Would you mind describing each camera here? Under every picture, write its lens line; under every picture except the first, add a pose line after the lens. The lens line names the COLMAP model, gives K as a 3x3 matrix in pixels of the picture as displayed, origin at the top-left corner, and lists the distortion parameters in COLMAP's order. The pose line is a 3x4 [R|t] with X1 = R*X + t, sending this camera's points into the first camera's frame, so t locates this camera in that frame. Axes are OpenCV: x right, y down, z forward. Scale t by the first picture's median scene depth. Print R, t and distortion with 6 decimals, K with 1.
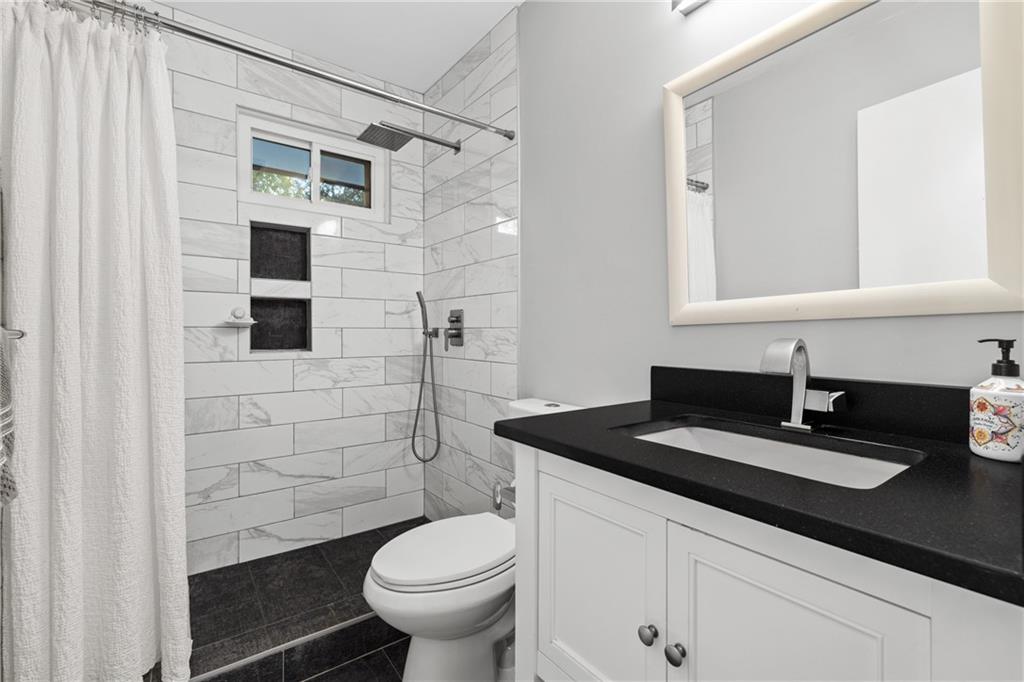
lens RADIAL K [[440.8, 0, 512.5], [0, 440.8, 338.3], [0, 0, 1]] dist [0.000821, 0.000510]
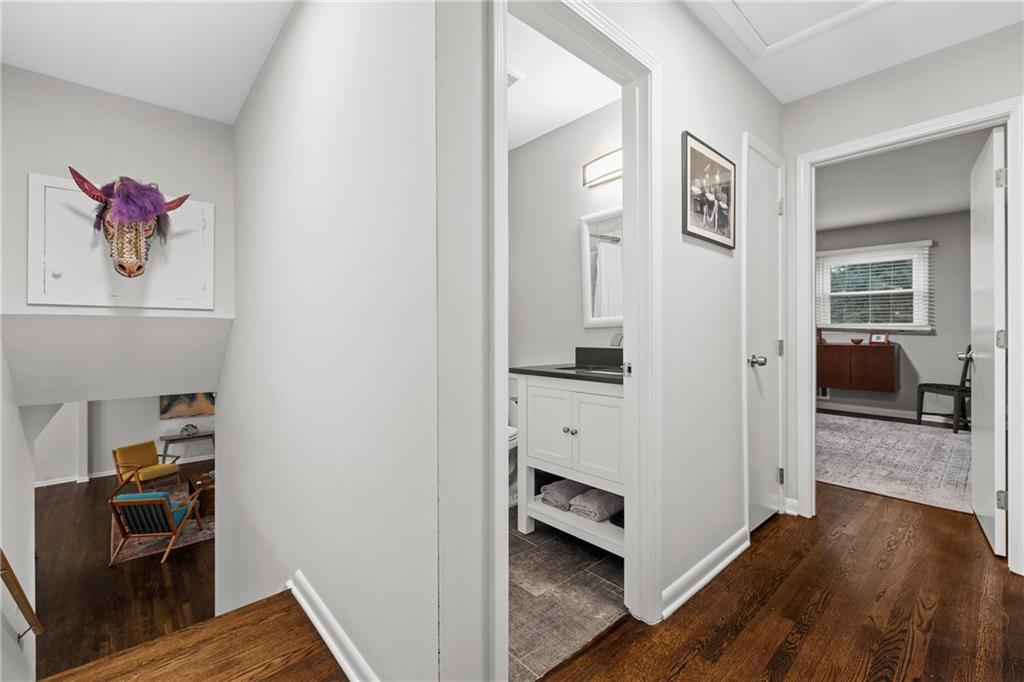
lens RADIAL K [[440.8, 0, 511.8], [0, 440.8, 335.4], [0, 0, 1]] dist [0.000821, 0.000510]
pose [[0.995464, -0.001811, 0.095117, -0.207280], [0.002200, 0.999990, -0.003988, 0.014249], [-0.095109, 0.004180, 0.995458, -1.163940]]
